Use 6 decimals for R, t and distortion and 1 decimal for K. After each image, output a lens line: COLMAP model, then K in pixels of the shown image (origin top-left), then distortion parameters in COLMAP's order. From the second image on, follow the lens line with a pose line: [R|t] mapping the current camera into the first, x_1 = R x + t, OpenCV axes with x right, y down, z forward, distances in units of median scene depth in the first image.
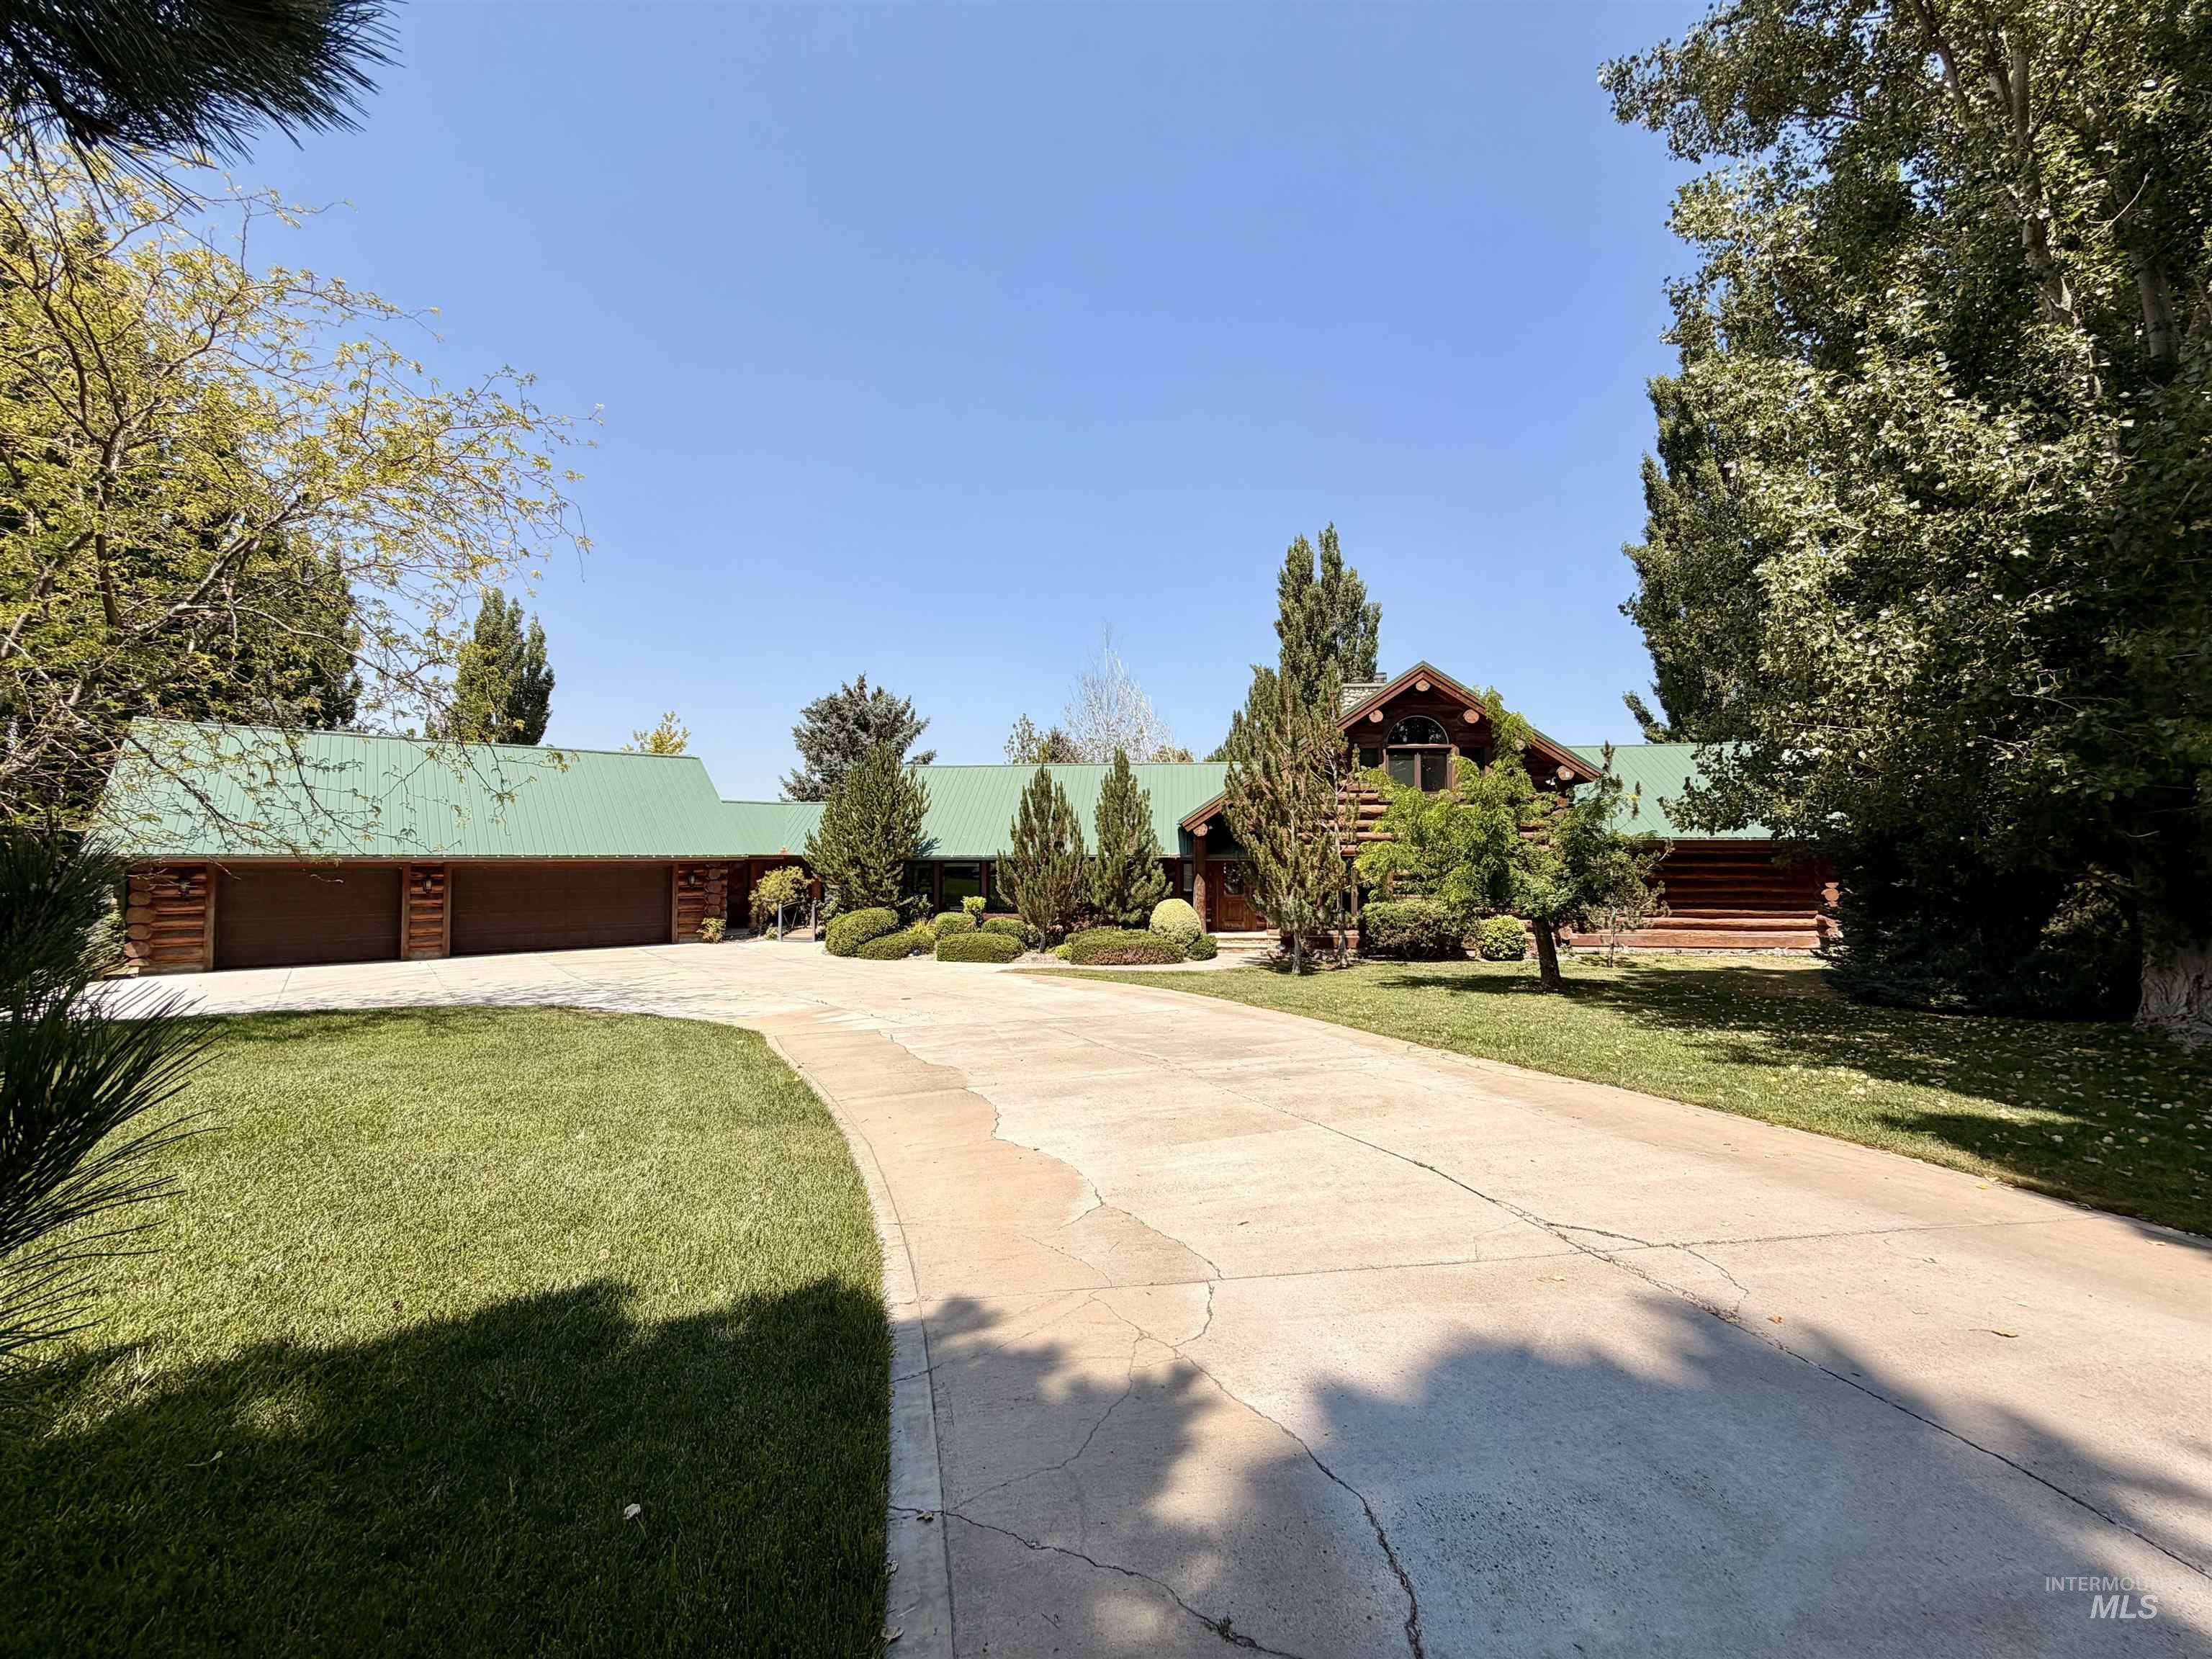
lens RADIAL K [[883.5, 0, 1104.2], [0, 883.5, 828.2], [0, 0, 1]] dist [0.002120, 0.001072]
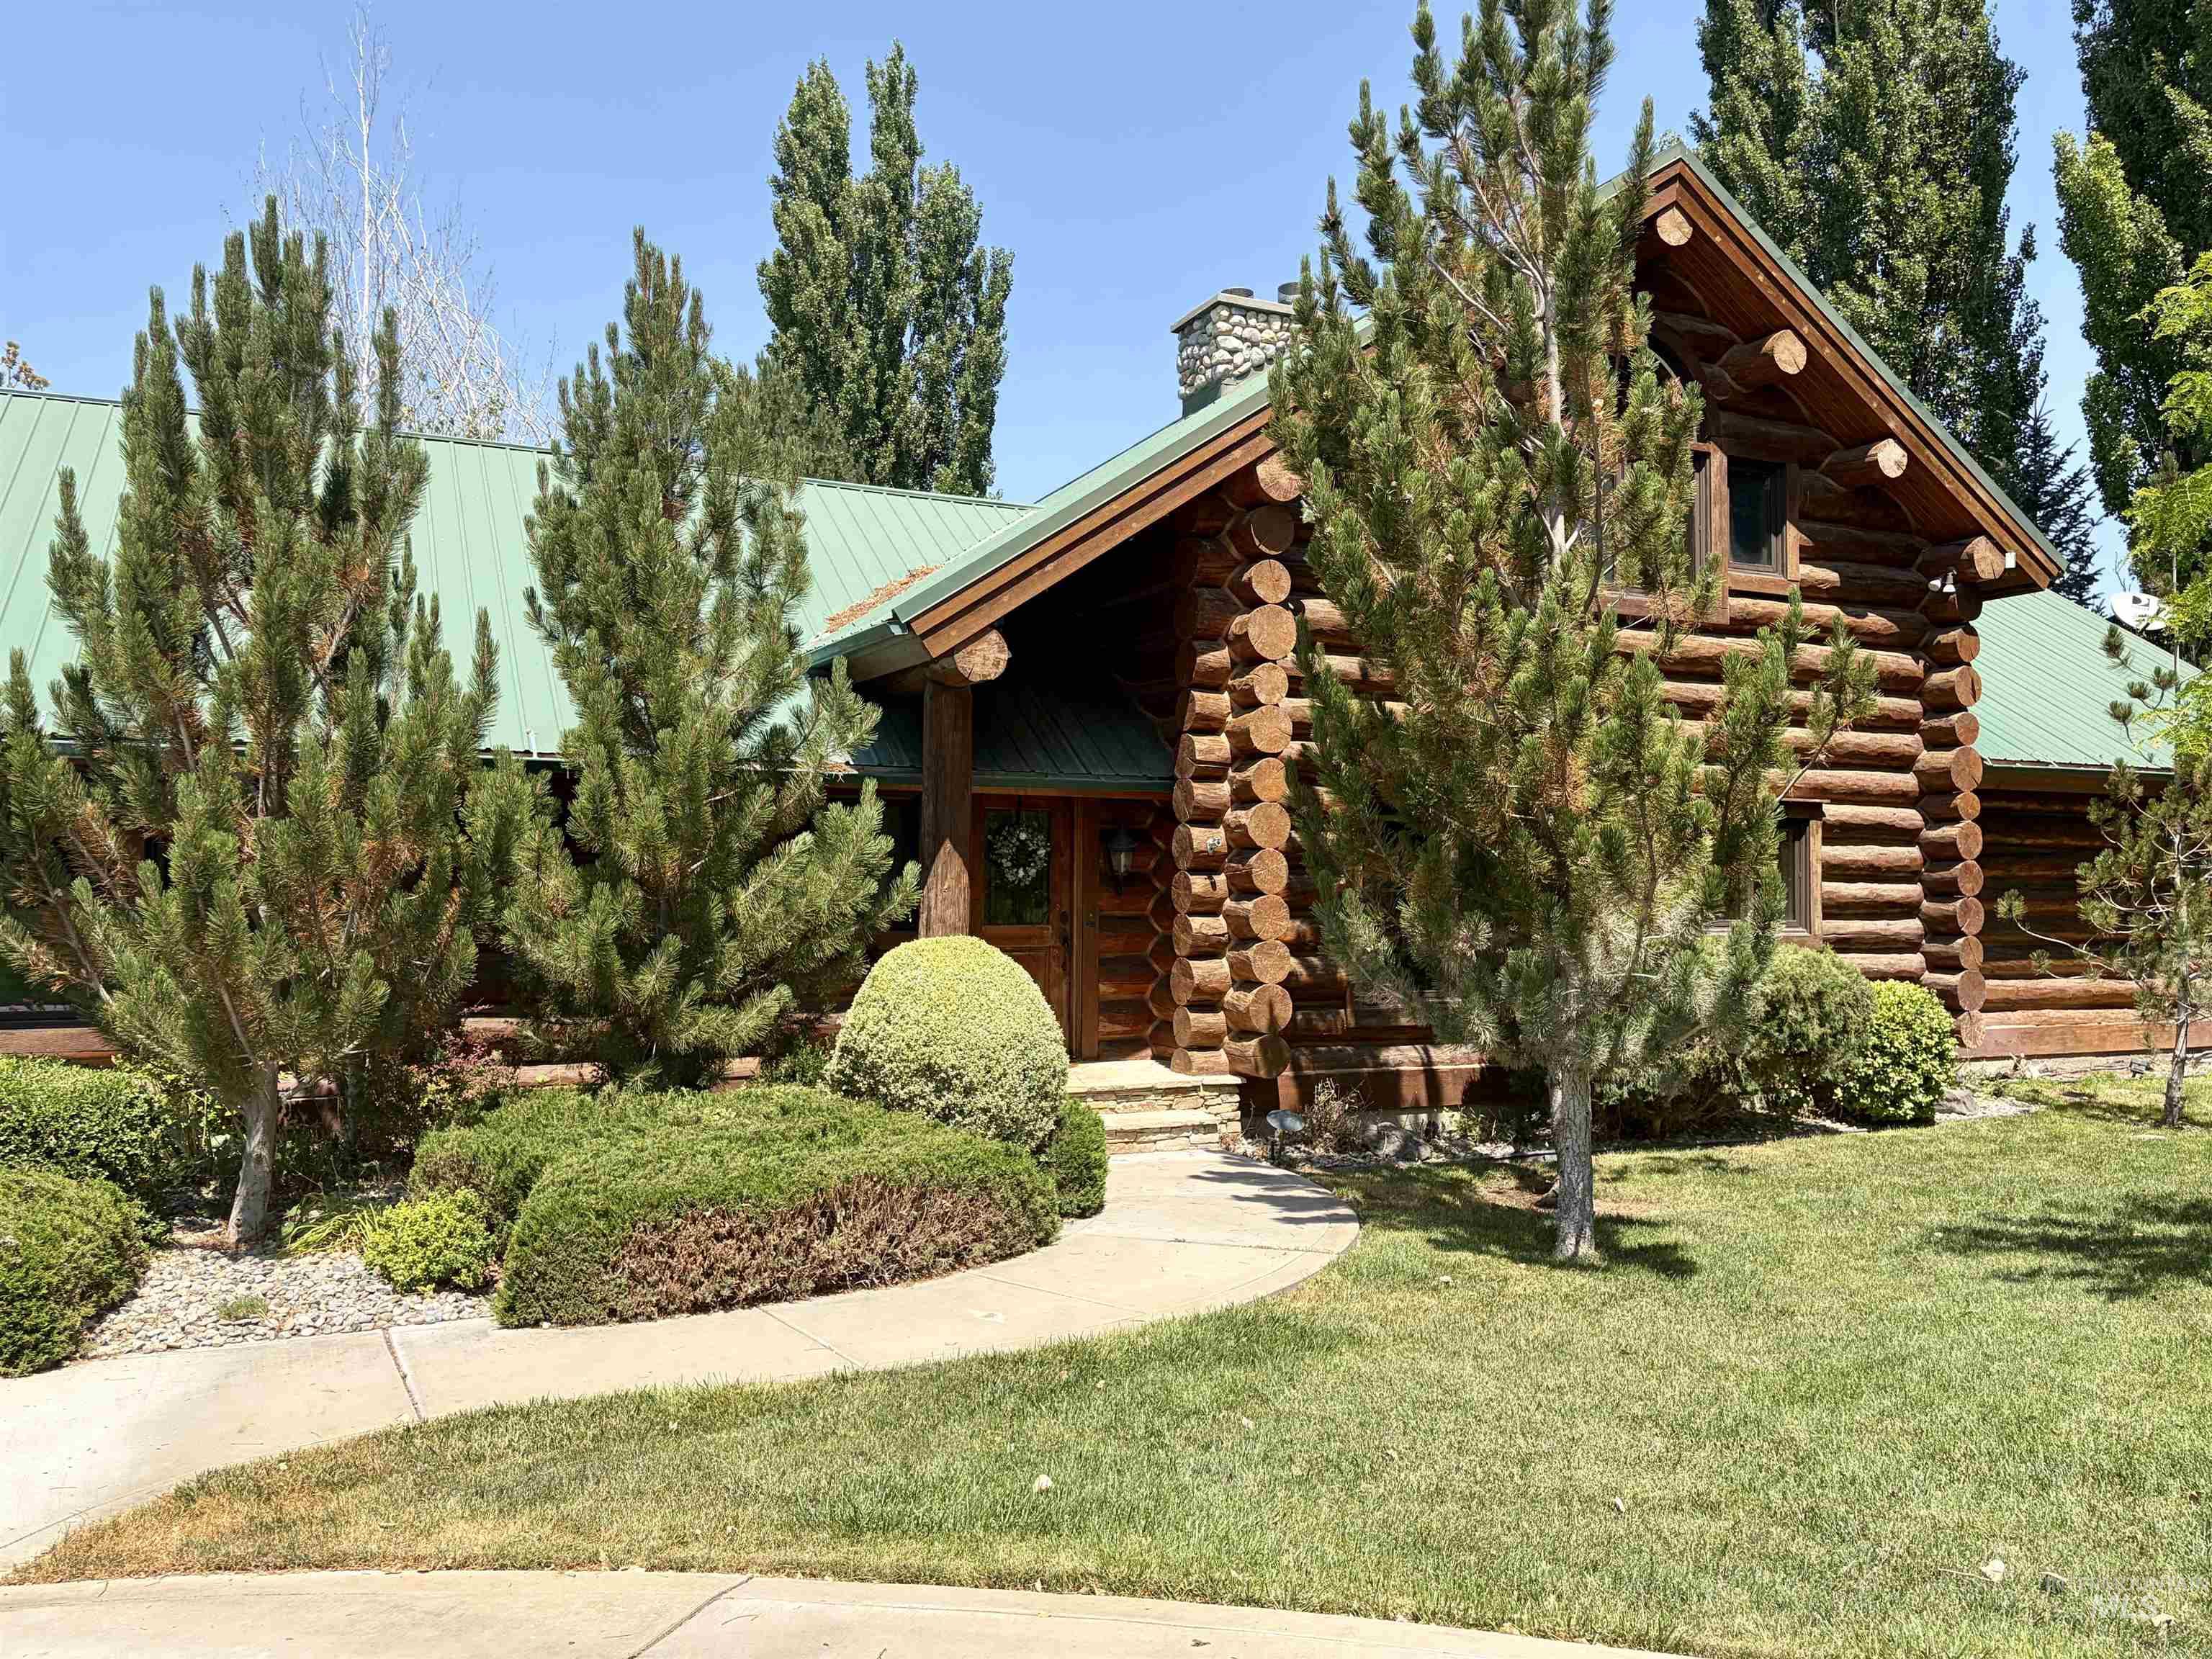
lens RADIAL K [[1674.0, 0, 1123.7], [0, 1674.0, 827.0], [0, 0, 1]] dist [0.052149, -0.053007]
pose [[0.867475, 0.023727, 0.496914, -0.084523], [-0.025125, 0.999677, -0.003873, 0.050178], [-0.496846, -0.009125, 0.867791, 0.580372]]
